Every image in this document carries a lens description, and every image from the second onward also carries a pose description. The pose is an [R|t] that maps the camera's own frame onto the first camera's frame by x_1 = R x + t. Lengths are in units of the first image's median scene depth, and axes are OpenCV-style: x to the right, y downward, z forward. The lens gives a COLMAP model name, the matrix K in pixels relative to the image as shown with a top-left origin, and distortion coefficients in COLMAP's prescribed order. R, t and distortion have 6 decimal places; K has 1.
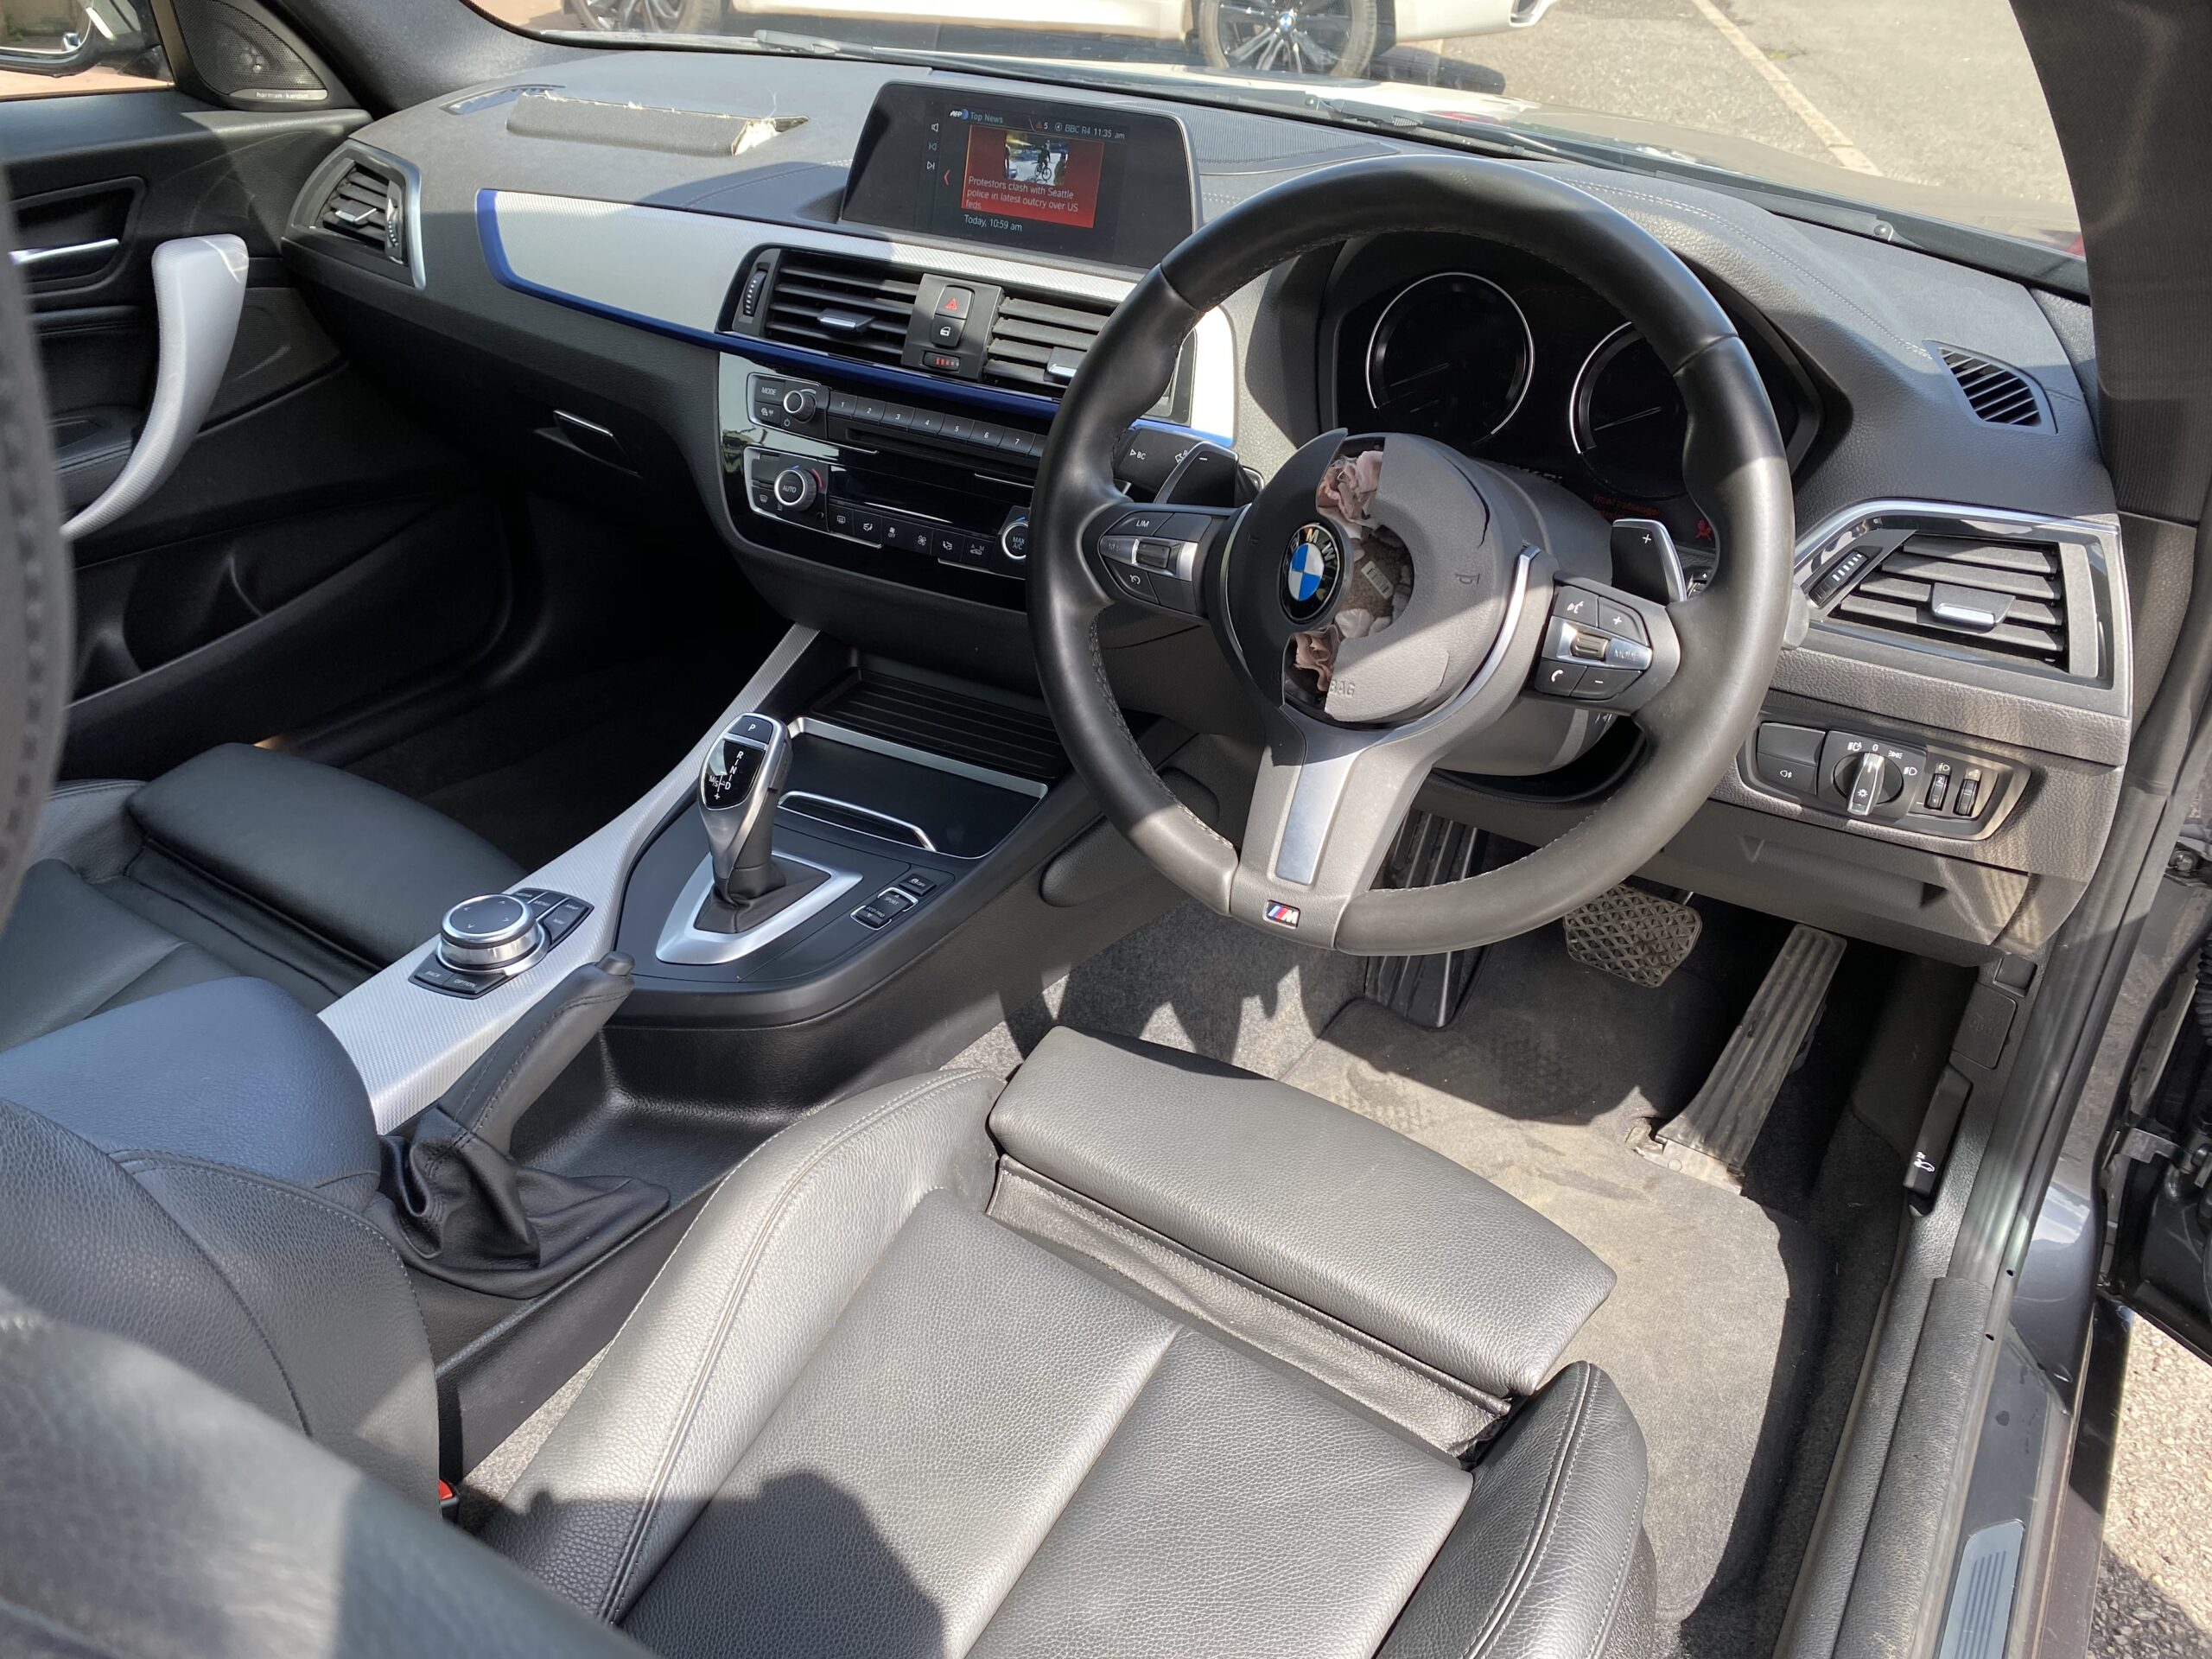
lens RADIAL K [[1651.9, 0, 1104.8], [0, 1651.9, 832.8], [0, 0, 1]] dist [0.023983, -0.018195]
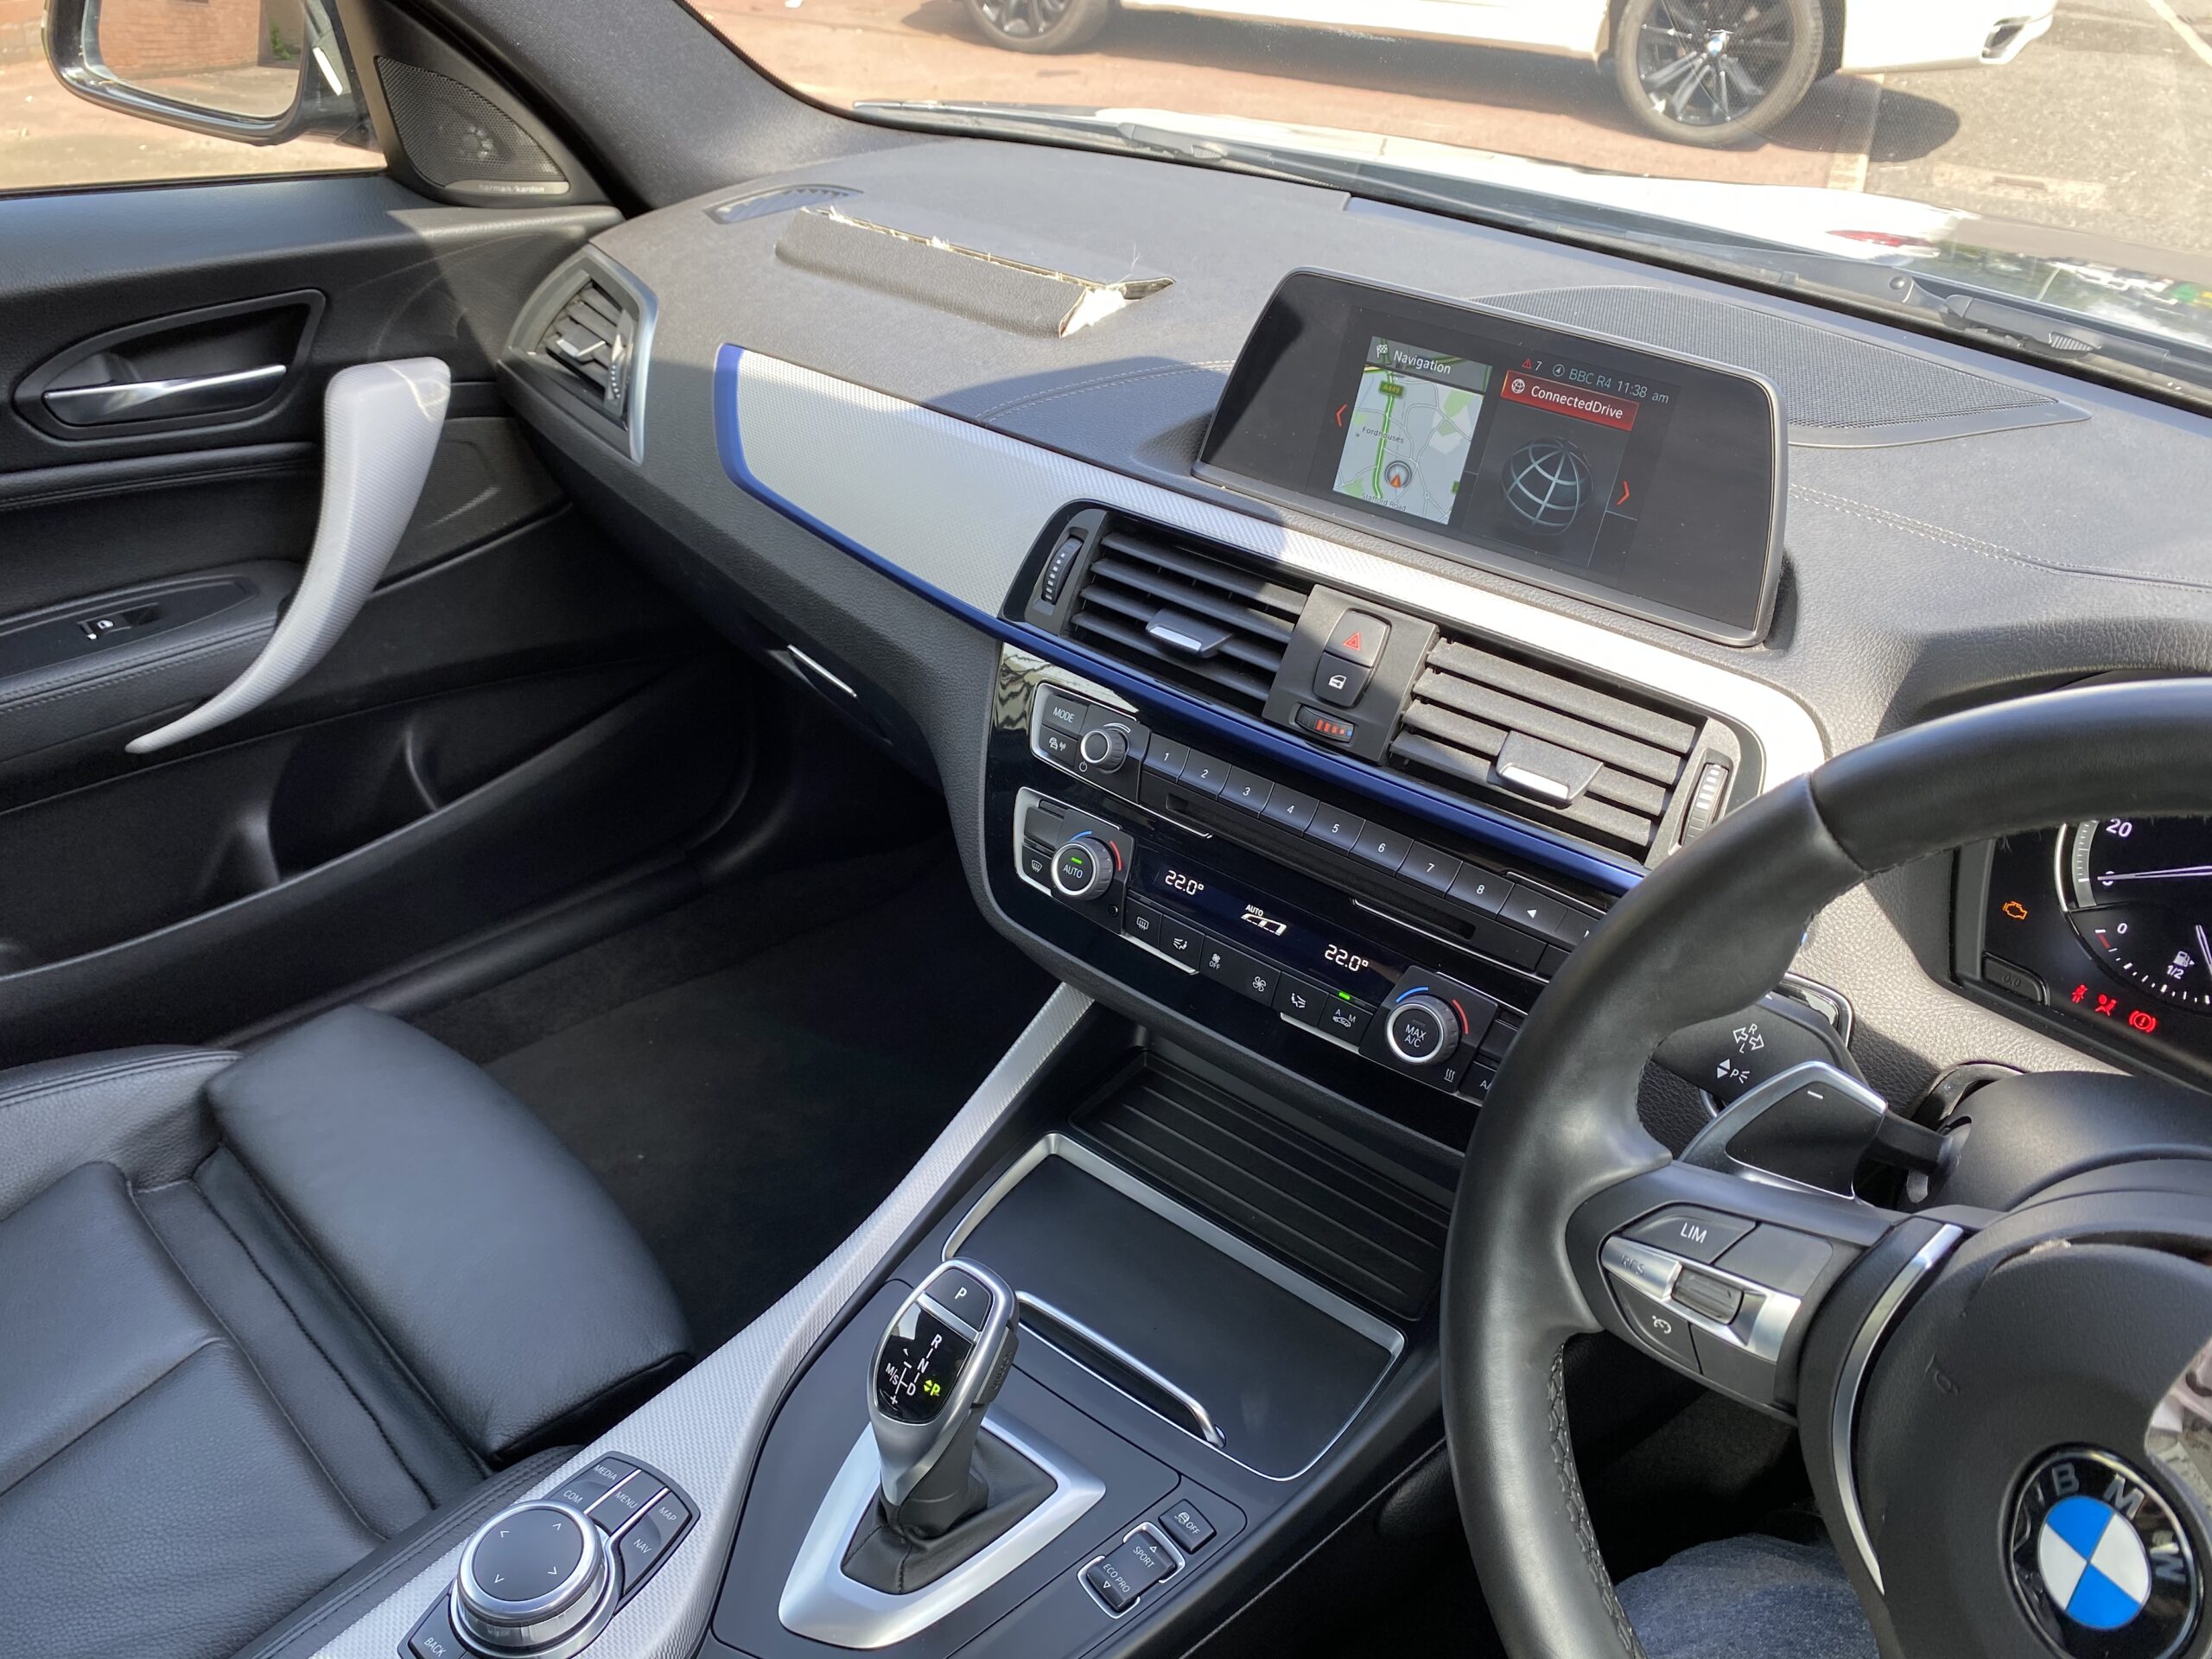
lens RADIAL K [[1651.9, 0, 1105.6], [0, 1651.9, 822.7], [0, 0, 1]] dist [0.023983, -0.018195]
pose [[0.977990, 0.125632, -0.166591, -0.058530], [-0.125348, 0.992037, 0.012261, -0.198572], [0.166805, 0.008891, 0.985950, 0.292669]]
